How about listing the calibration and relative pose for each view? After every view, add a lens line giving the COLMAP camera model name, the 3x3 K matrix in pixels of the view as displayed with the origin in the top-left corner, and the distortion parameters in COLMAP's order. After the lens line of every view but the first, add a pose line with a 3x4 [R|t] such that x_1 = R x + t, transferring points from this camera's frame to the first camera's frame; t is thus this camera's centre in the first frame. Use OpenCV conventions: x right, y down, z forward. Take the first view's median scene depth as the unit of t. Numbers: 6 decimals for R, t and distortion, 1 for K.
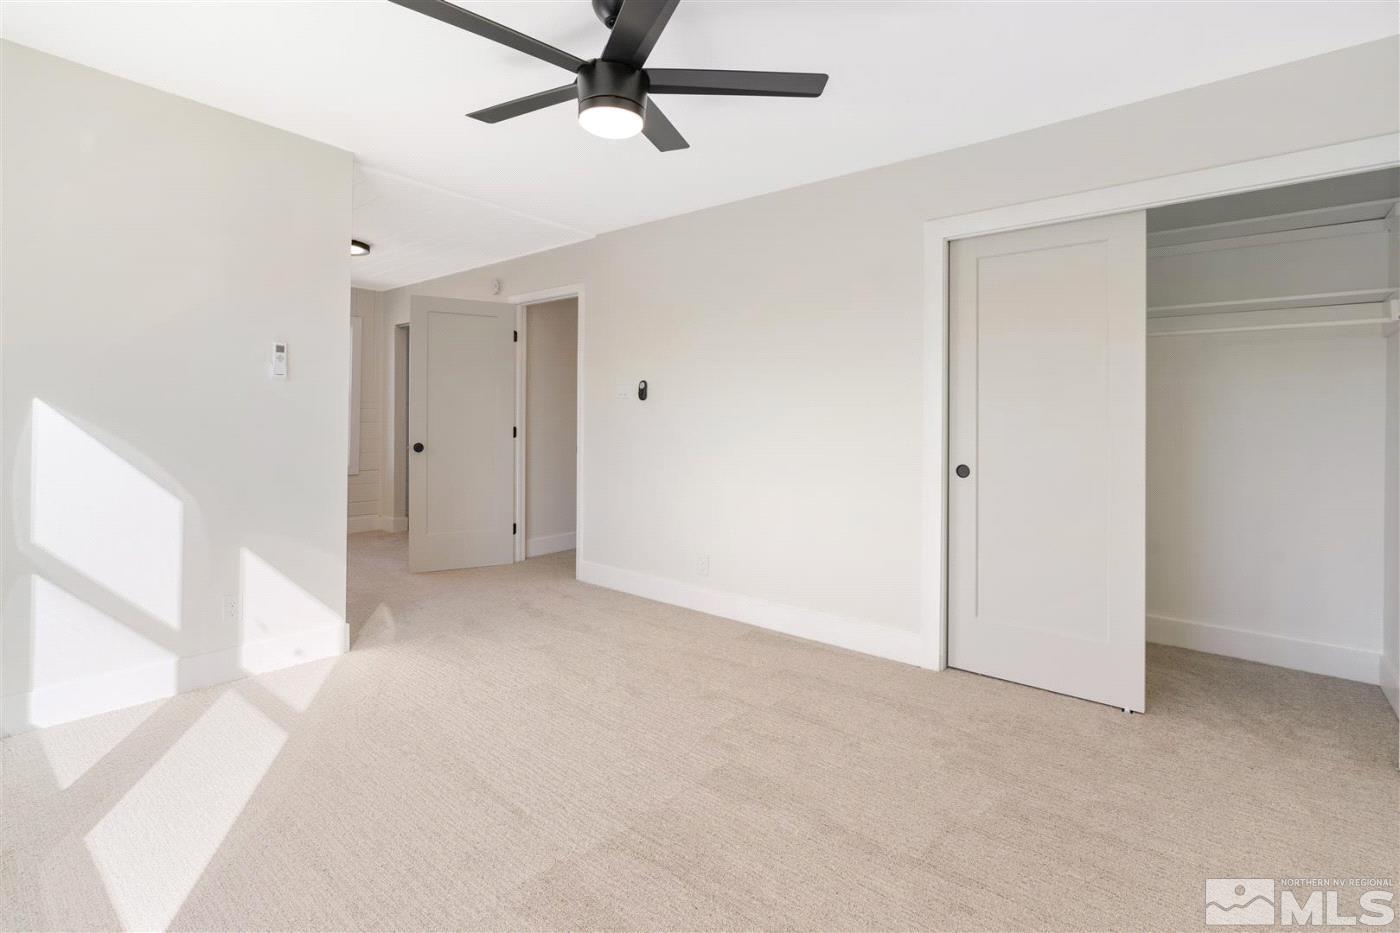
lens RADIAL K [[665.9, 0, 700.6], [0, 665.9, 415.5], [0, 0, 1]] dist [-0.000822, -0.000072]
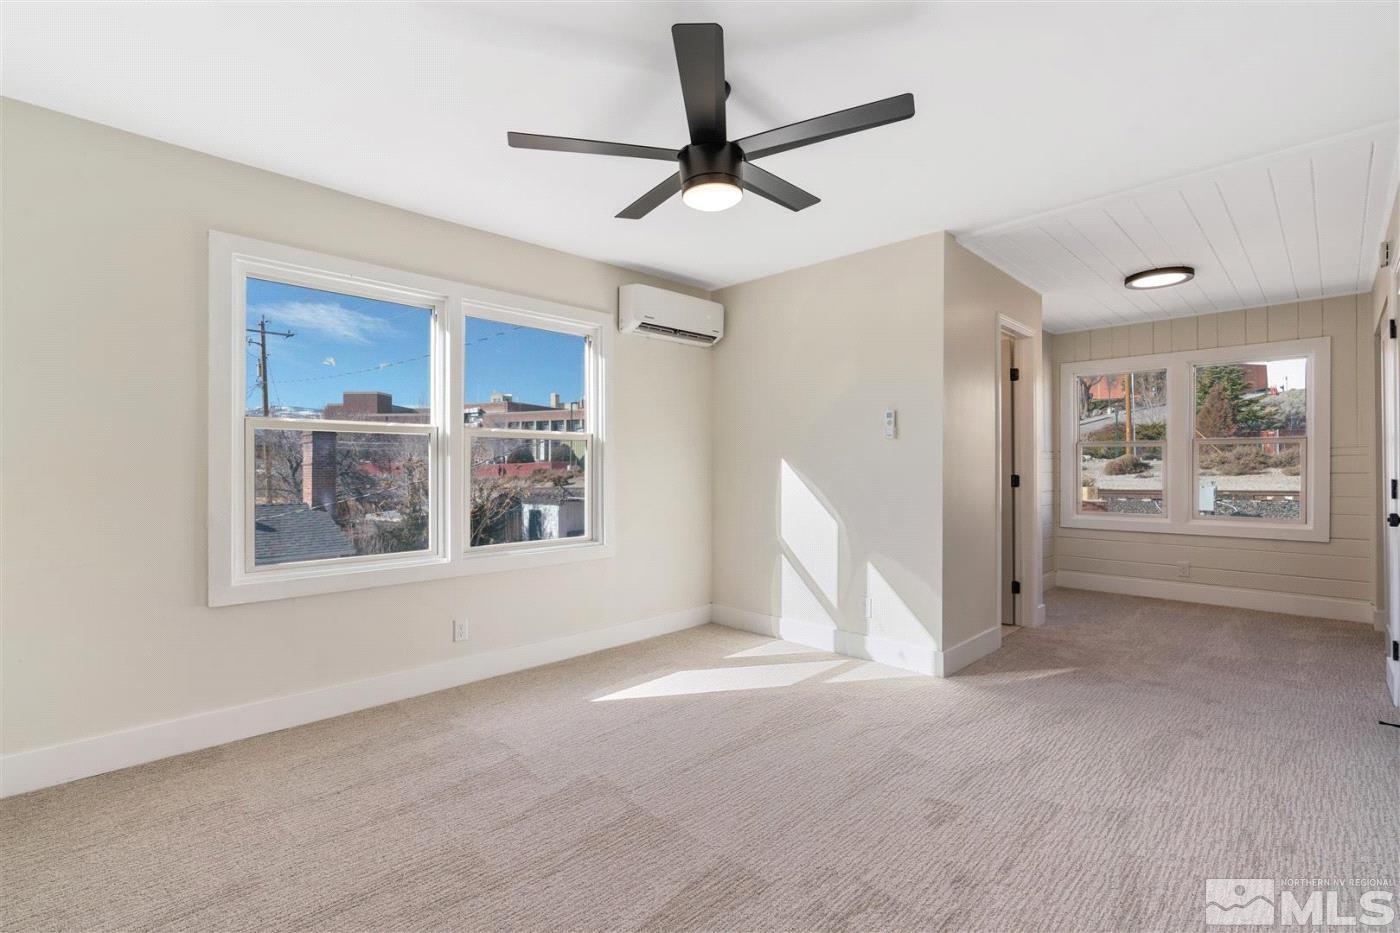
lens RADIAL K [[640.6, 0, 690.7], [0, 640.6, 463.5], [0, 0, 1]] dist [-0.001049, -0.000042]
pose [[-0.090690, -0.012422, -0.995802, 0.709375], [0.003811, 0.999911, -0.012820, 0.010043], [0.995872, -0.004958, -0.090634, 0.820692]]
